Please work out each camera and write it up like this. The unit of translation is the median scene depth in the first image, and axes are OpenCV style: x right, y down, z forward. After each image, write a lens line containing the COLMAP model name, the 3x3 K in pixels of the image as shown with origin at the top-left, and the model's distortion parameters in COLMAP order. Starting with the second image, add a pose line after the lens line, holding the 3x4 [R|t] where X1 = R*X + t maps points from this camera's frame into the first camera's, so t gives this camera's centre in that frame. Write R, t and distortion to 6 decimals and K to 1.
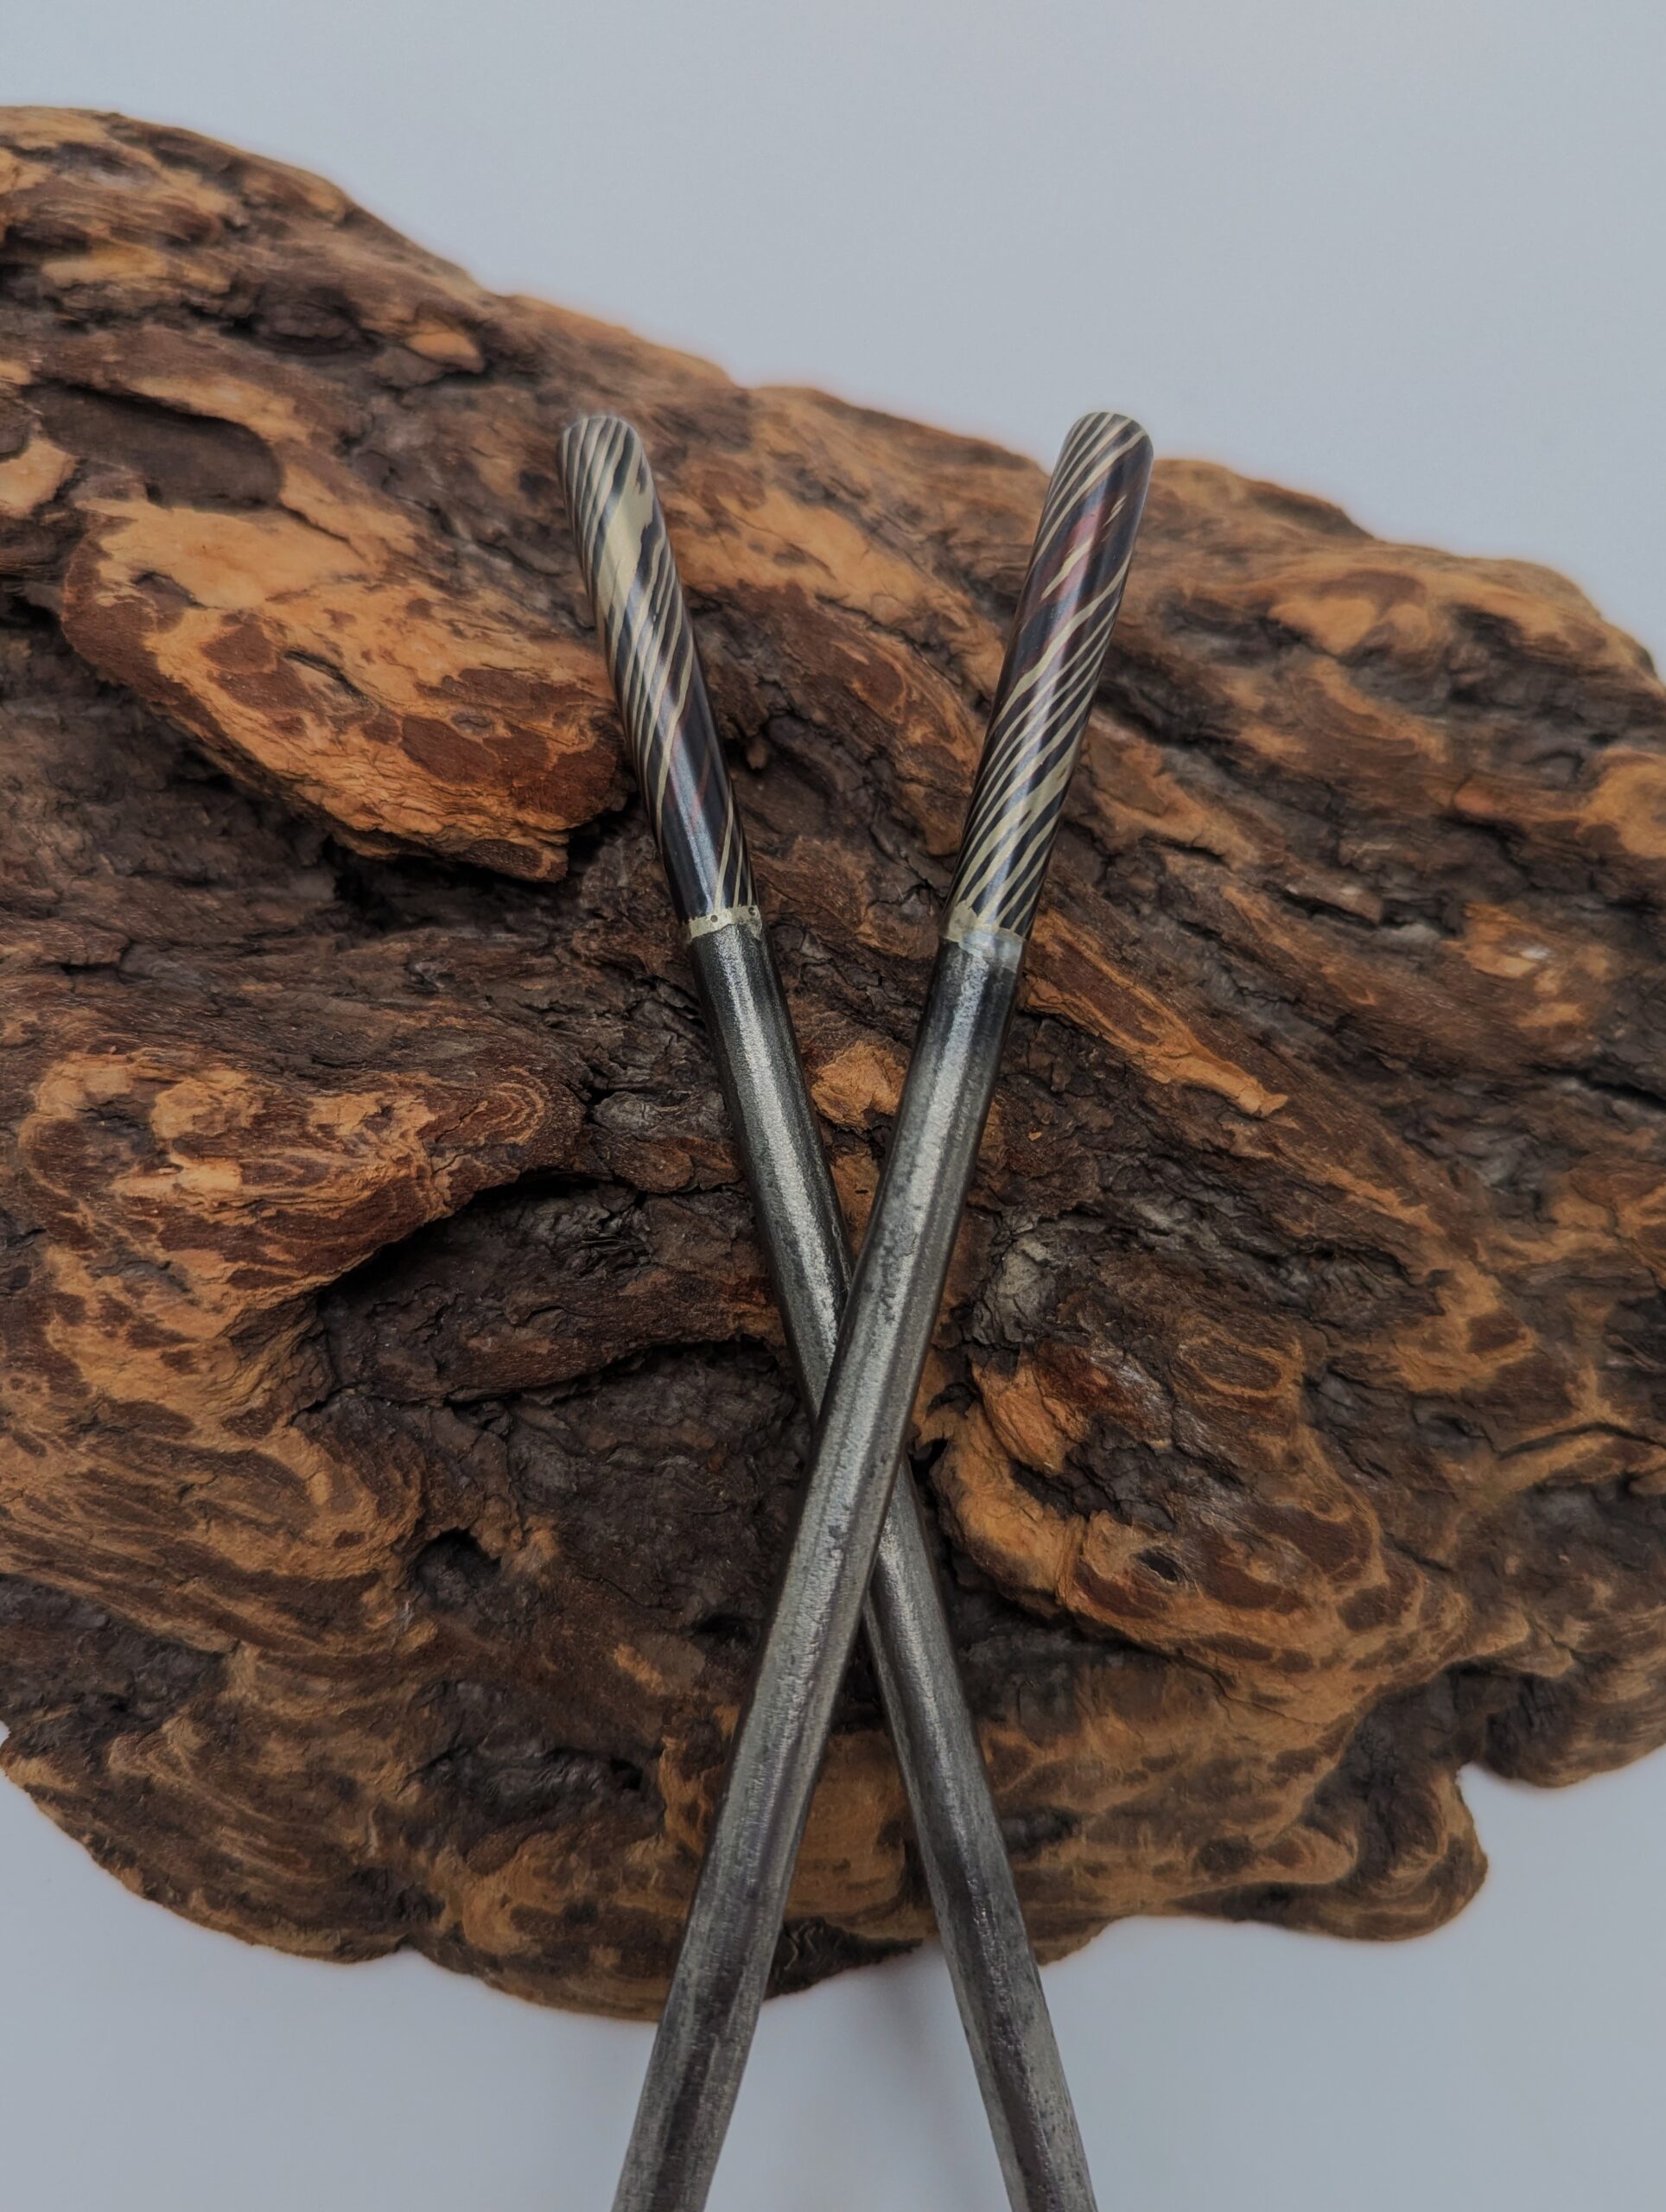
lens RADIAL K [[1869.9, 0, 798.2], [0, 1869.9, 1112.3], [0, 0, 1]] dist [-0.051729, 0.007403]
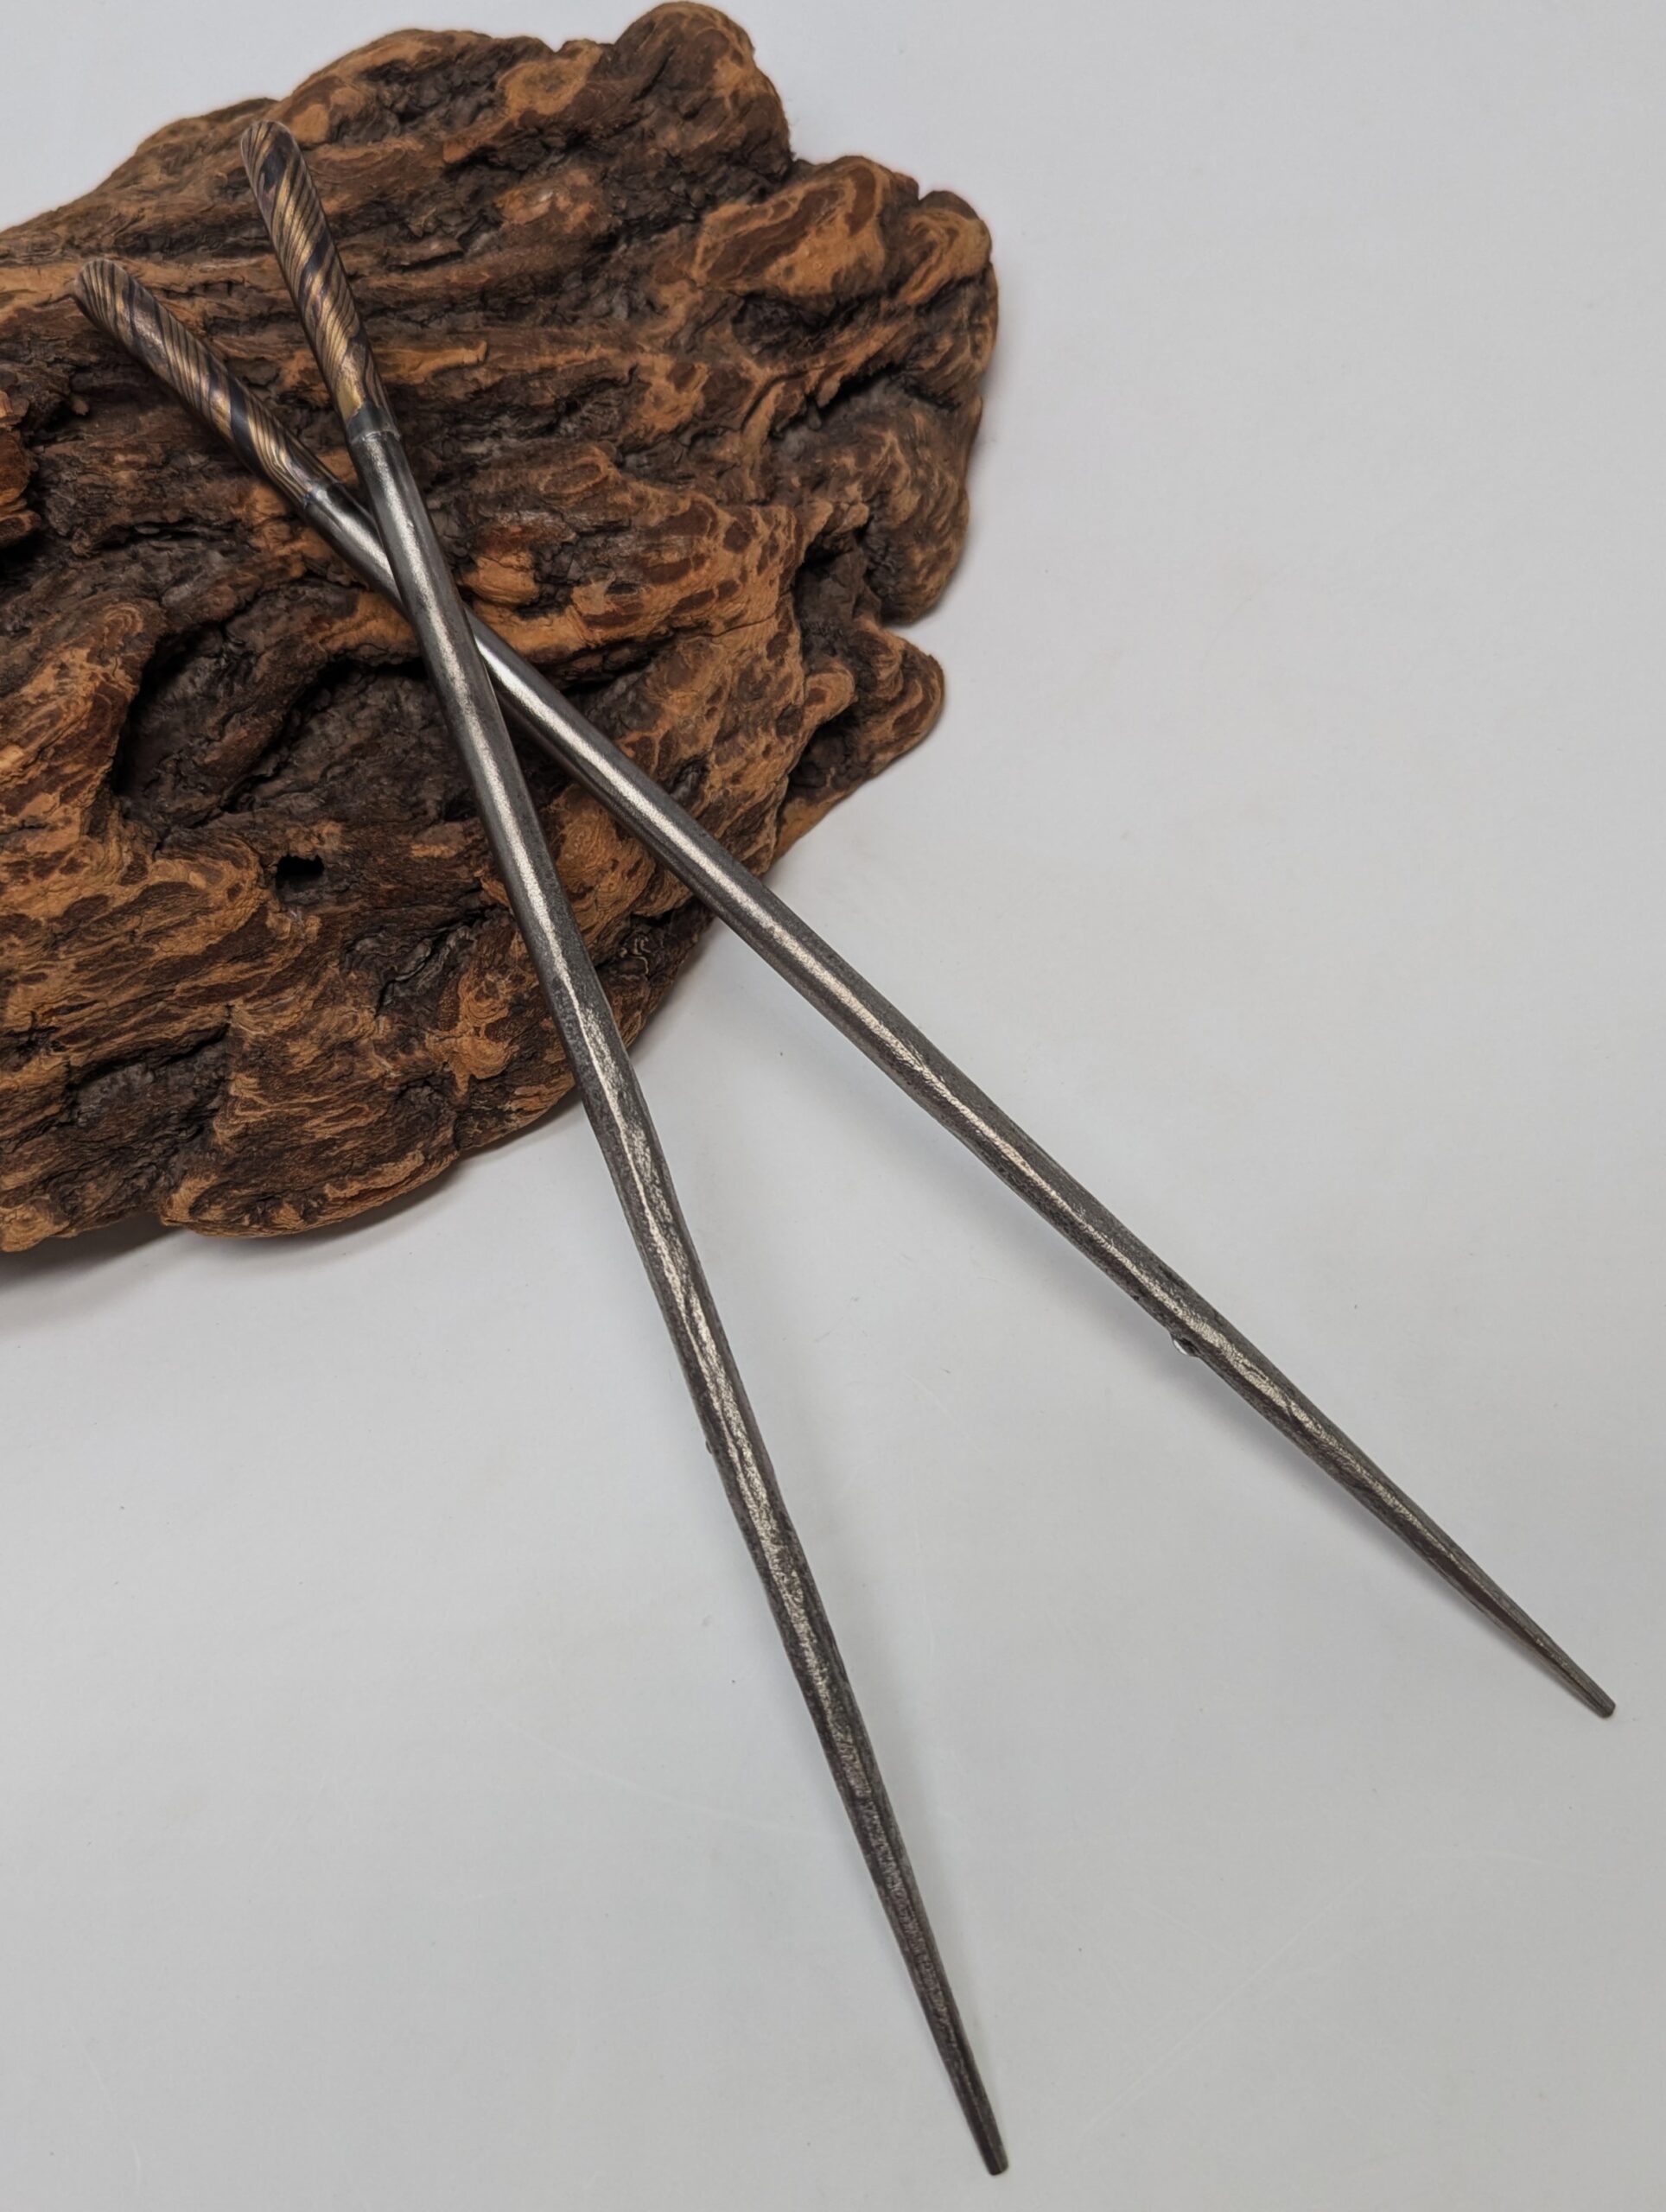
lens RADIAL K [[2083.0, 0, 722.3], [0, 2083.0, 1136.6], [0, 0, 1]] dist [-0.032574, 0.081055]
pose [[0.706747, -0.682086, 0.187798, -0.395275], [0.686713, 0.725227, 0.049706, 0.540317], [-0.170100, 0.093834, 0.980949, -0.721809]]
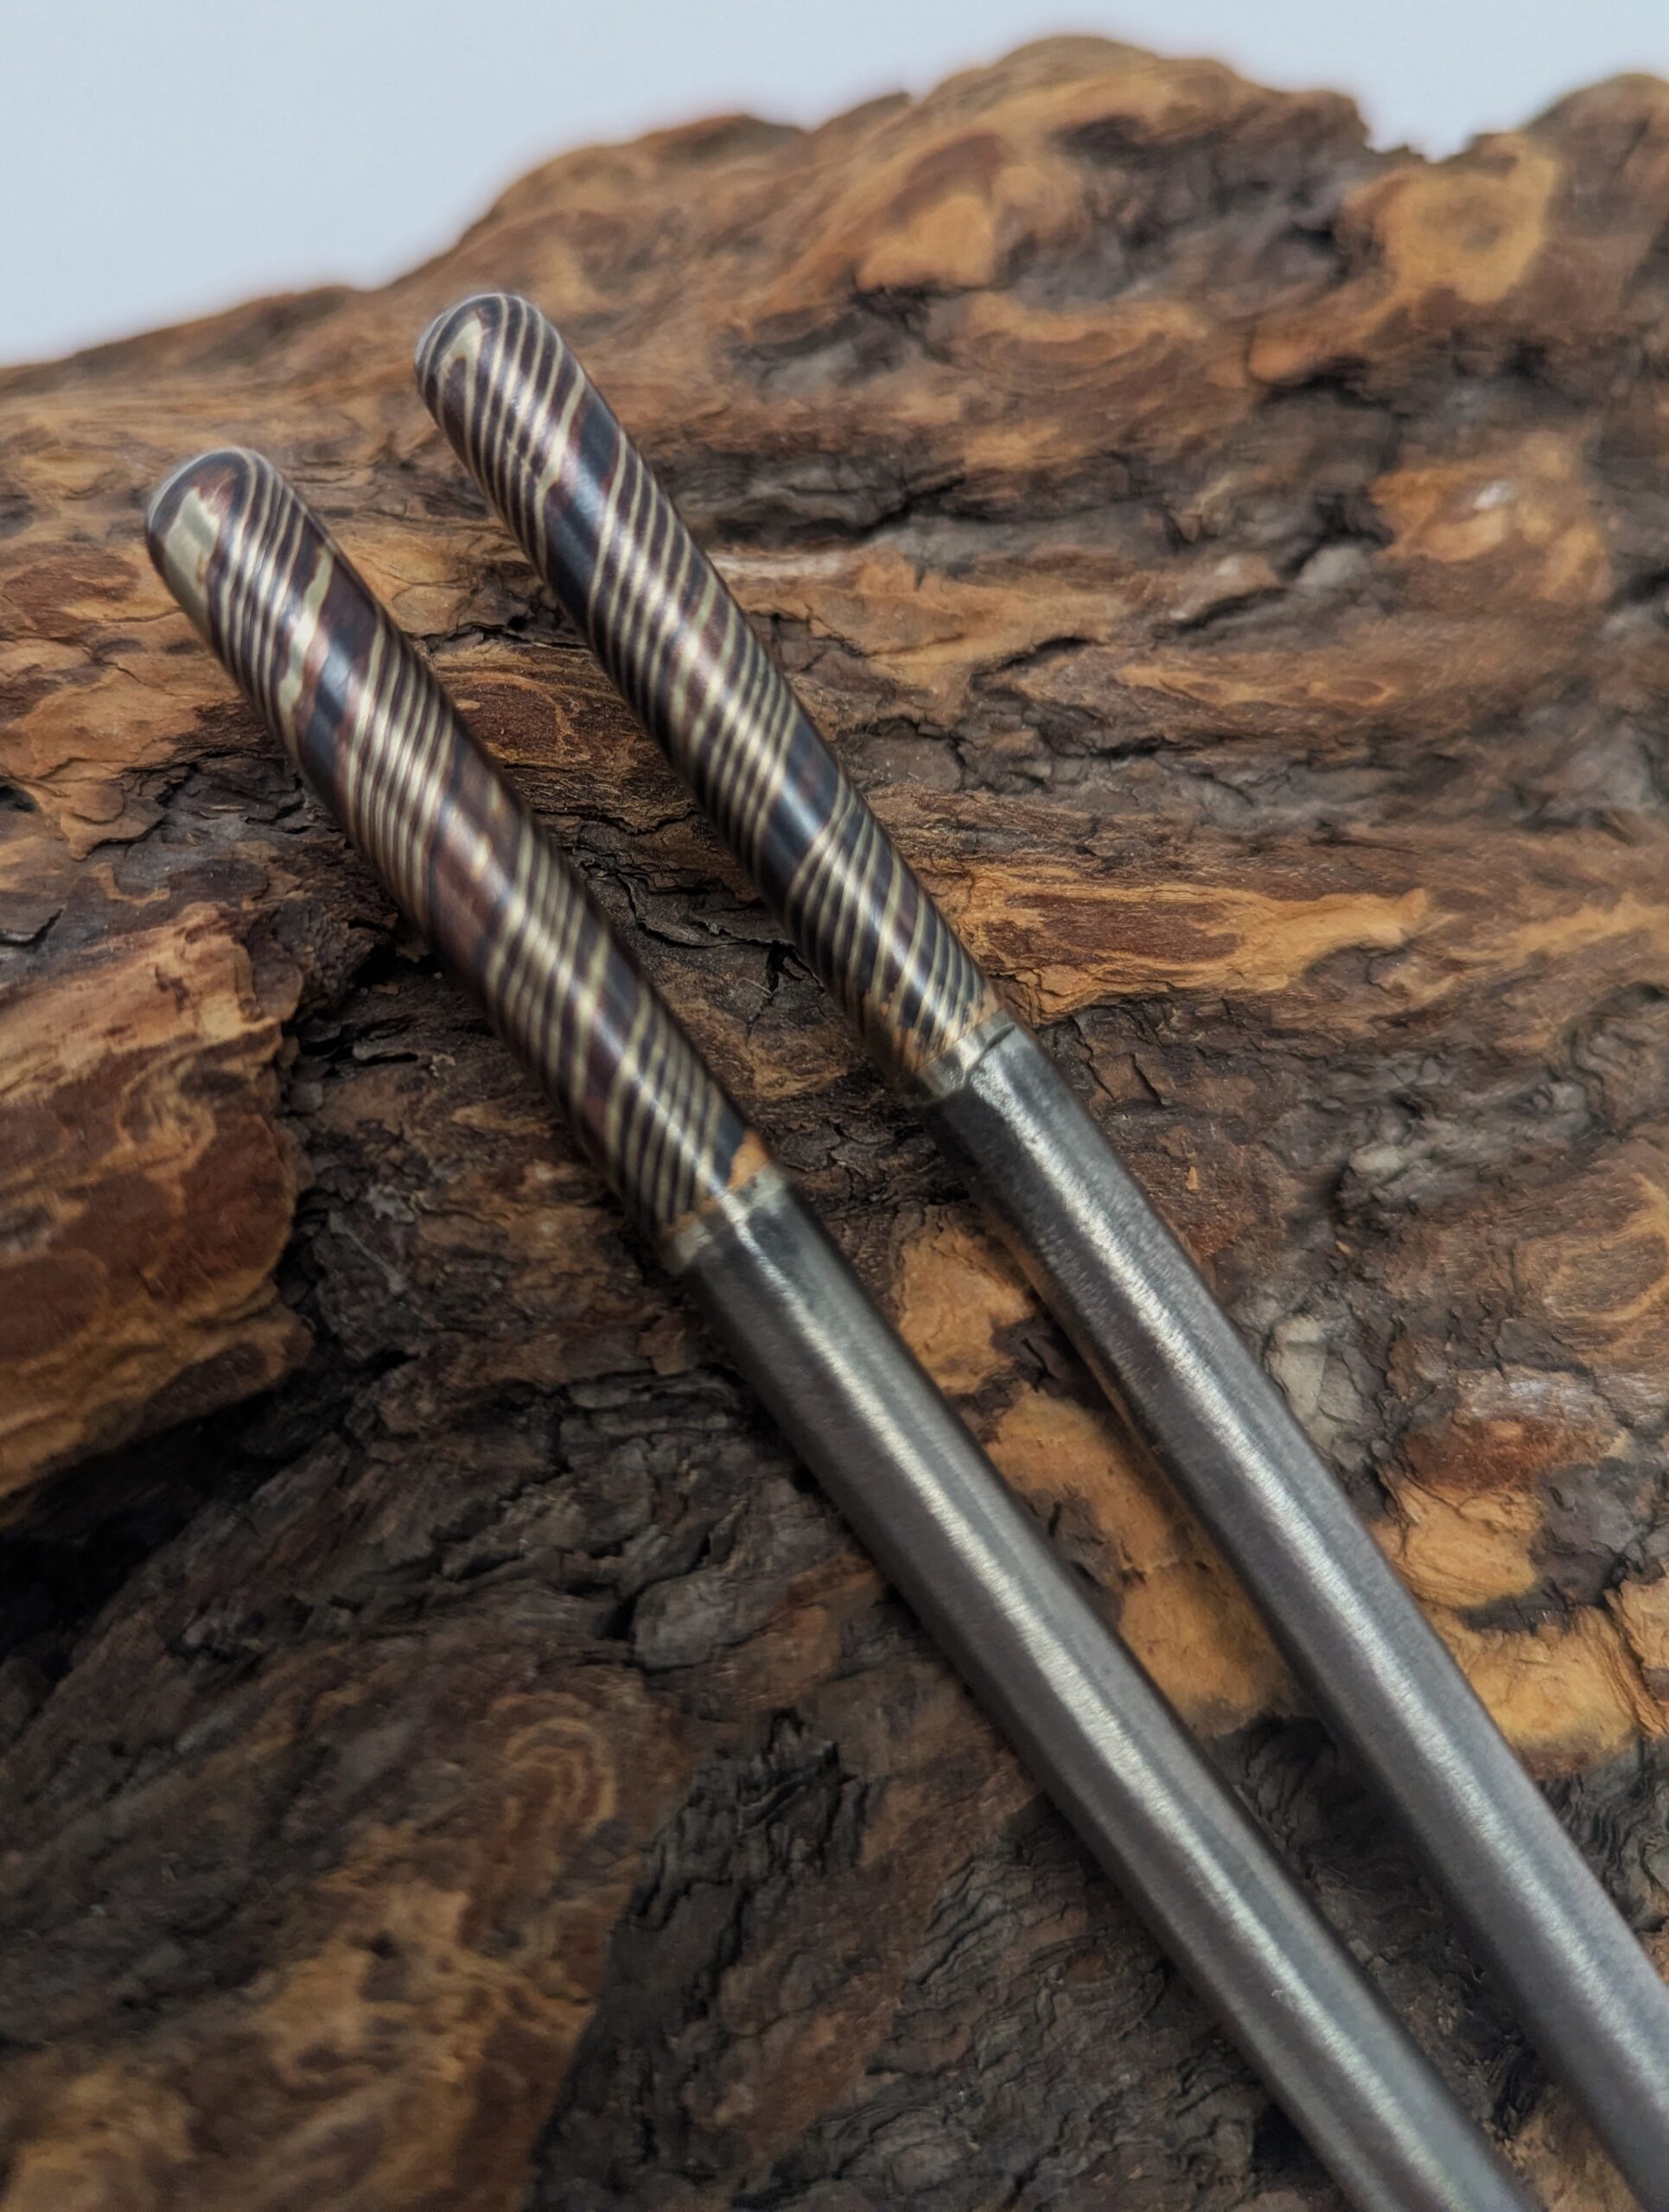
lens RADIAL K [[2063.3, 0, 683.0], [0, 2063.3, 901.6], [0, 0, 1]] dist [-0.114079, 0.066286]
pose [[0.770645, -0.589596, 0.241832, -0.109962], [0.588755, 0.803948, 0.083873, -0.216839], [-0.243872, 0.077743, 0.966686, 0.381366]]
